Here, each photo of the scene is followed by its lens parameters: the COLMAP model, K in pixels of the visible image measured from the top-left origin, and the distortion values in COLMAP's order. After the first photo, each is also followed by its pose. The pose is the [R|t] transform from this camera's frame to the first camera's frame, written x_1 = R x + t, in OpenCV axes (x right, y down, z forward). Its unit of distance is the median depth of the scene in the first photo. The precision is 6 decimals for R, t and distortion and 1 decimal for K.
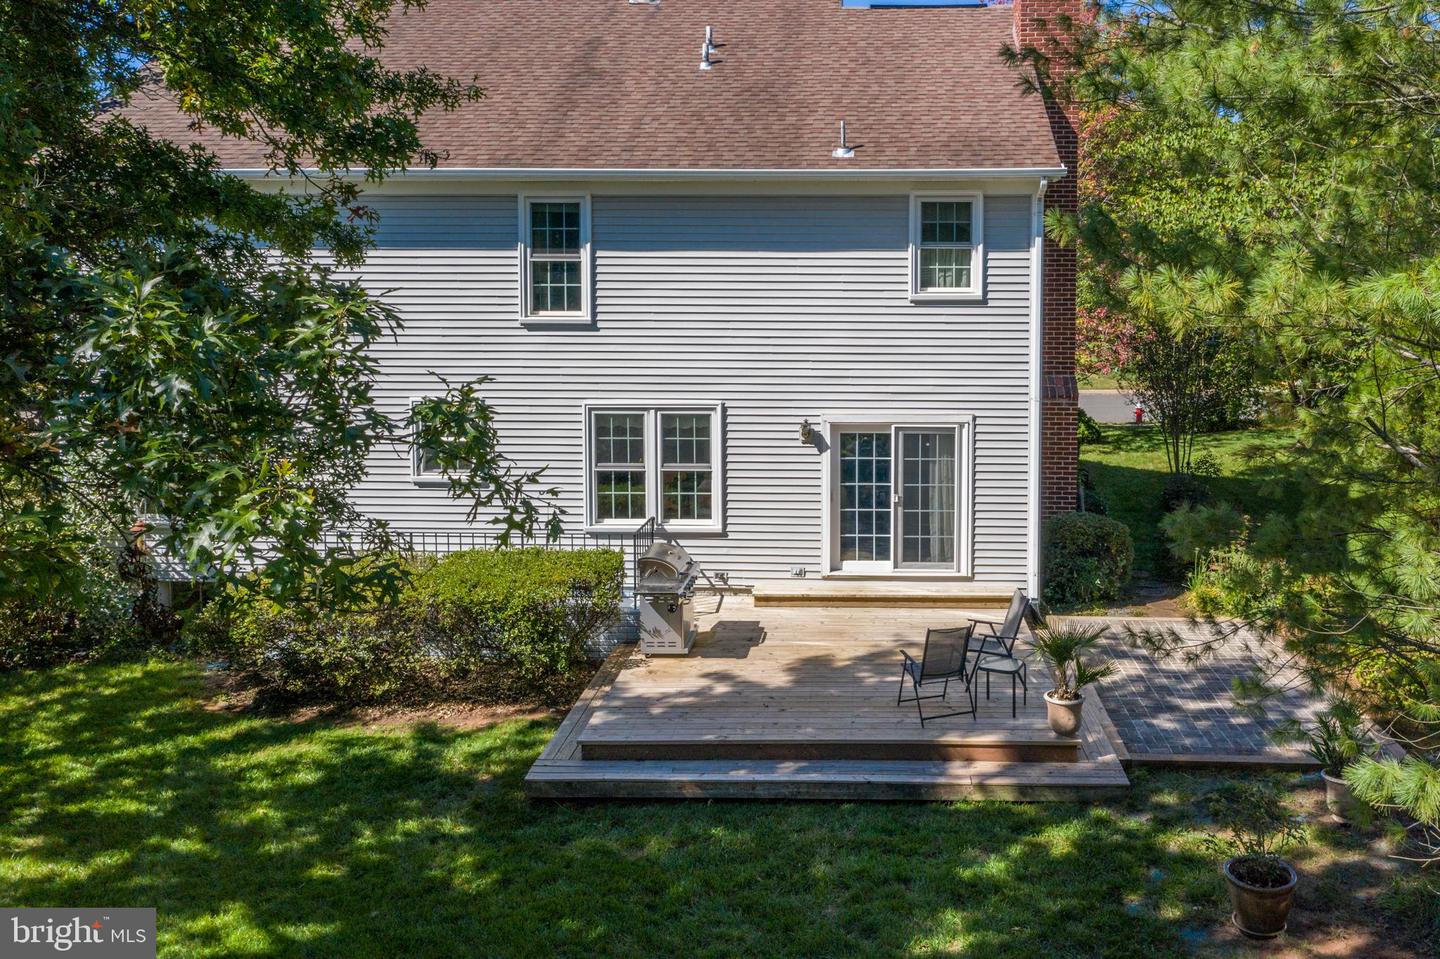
lens RADIAL K [[1180.9, 0, 878.7], [0, 1180.9, 309.0], [0, 0, 1]] dist [-0.005854, -0.003272]
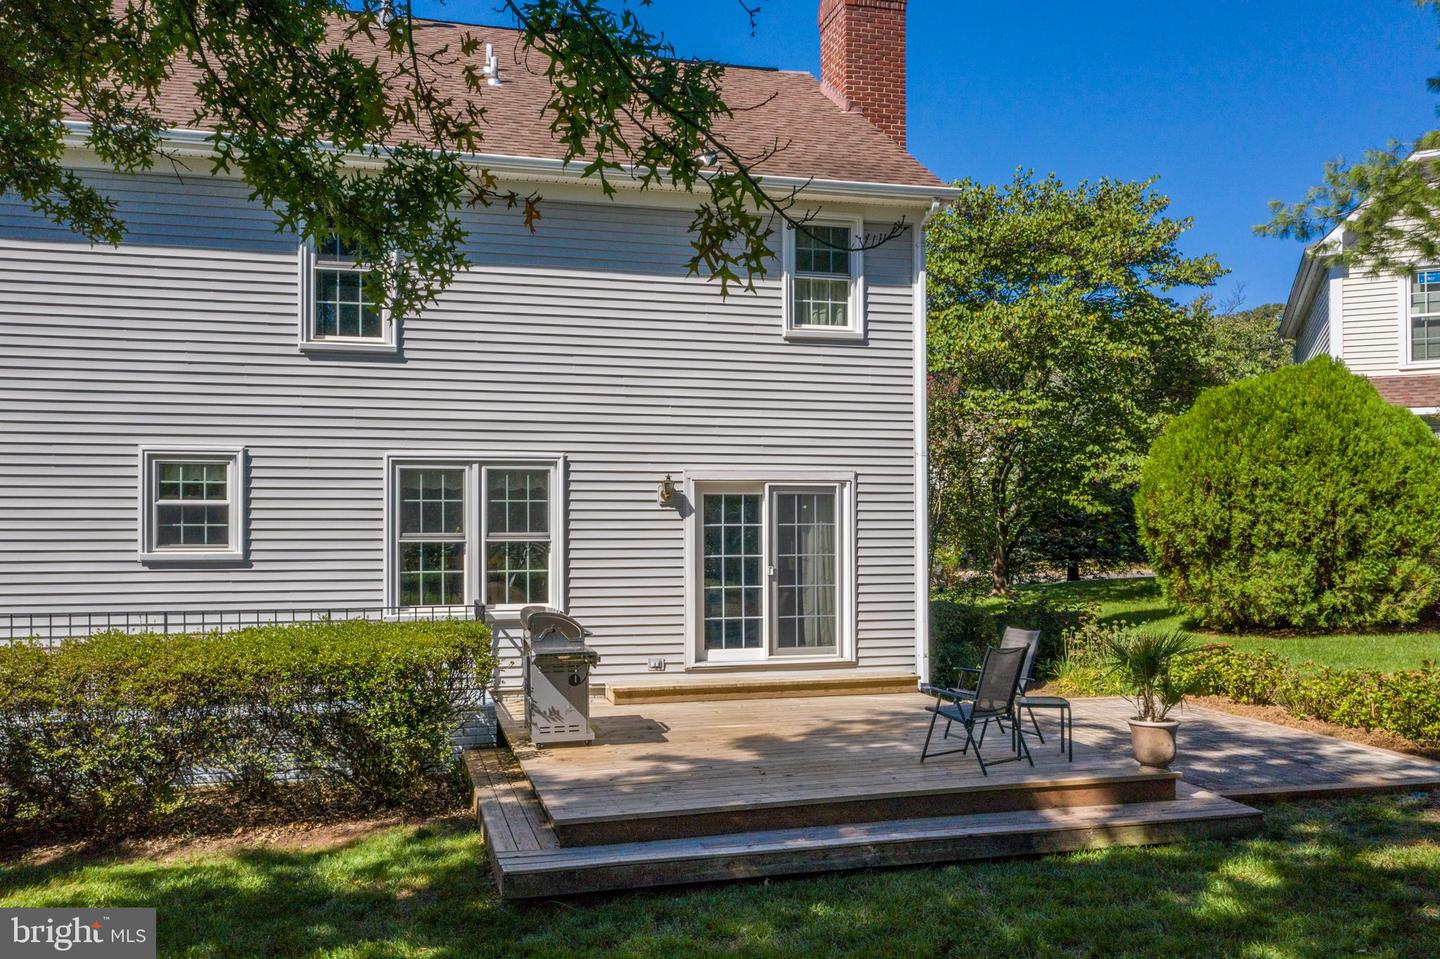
lens RADIAL K [[1150.6, 0, 709.6], [0, 1150.6, 479.3], [0, 0, 1]] dist [0.003327, 0.001860]
pose [[0.964616, 0.003557, 0.263635, -0.244241], [0.014306, 0.997730, -0.065805, 0.148957], [-0.263271, 0.067249, 0.962375, 0.218795]]
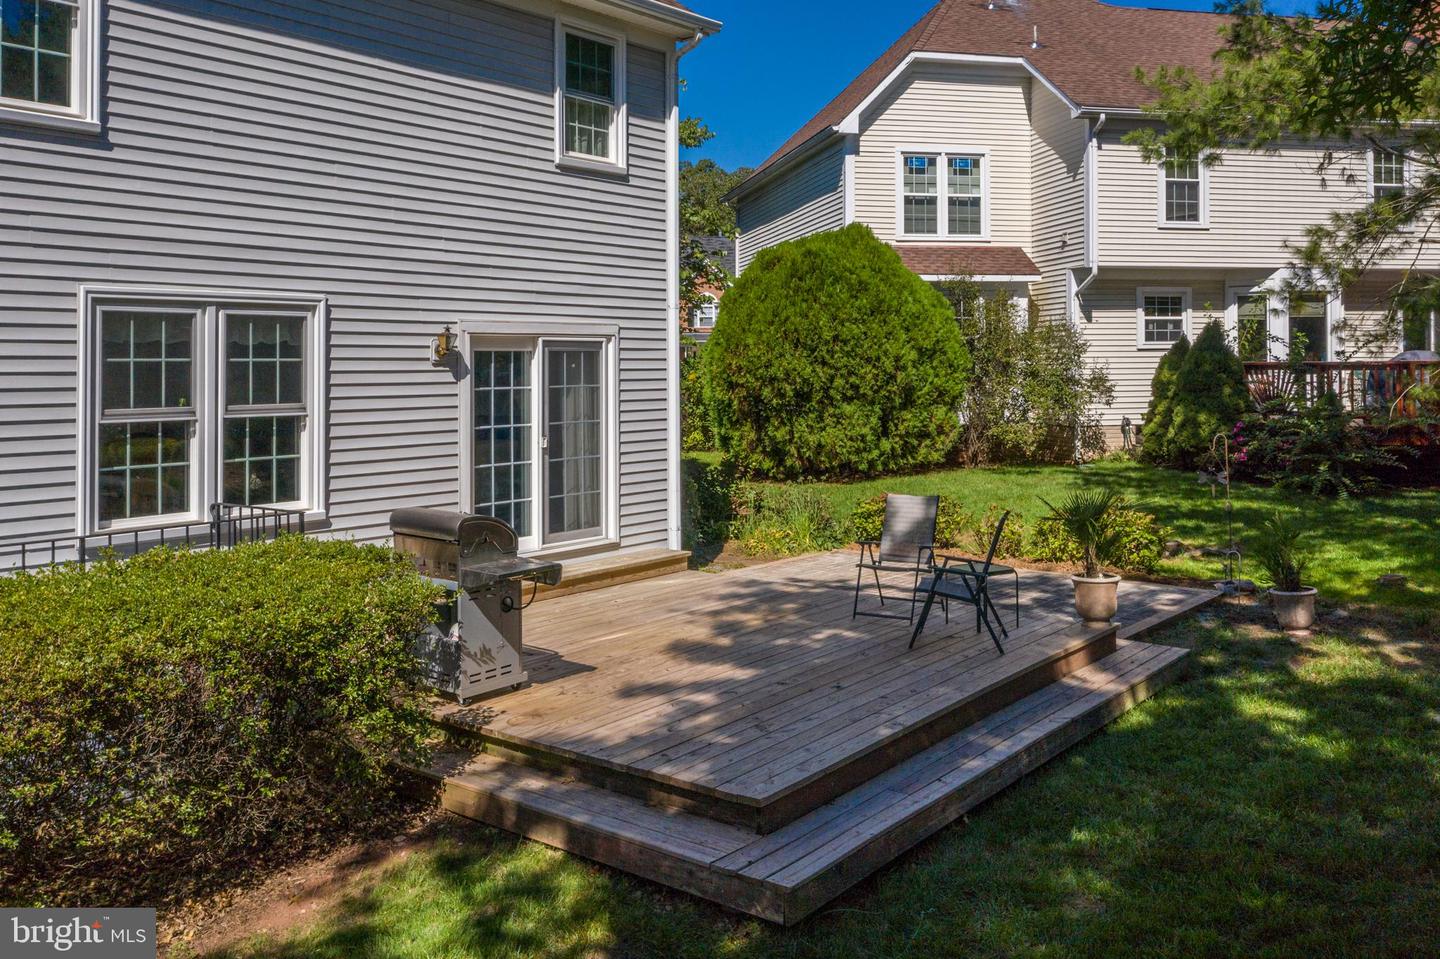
lens RADIAL K [[1191.8, 0, 710.0], [0, 1191.8, 317.3], [0, 0, 1]] dist [0.009831, 0.001748]
pose [[0.625604, 0.023125, 0.779798, -0.478892], [0.033876, 0.997813, -0.056767, 0.129952], [-0.779405, 0.061930, 0.623452, 0.477941]]
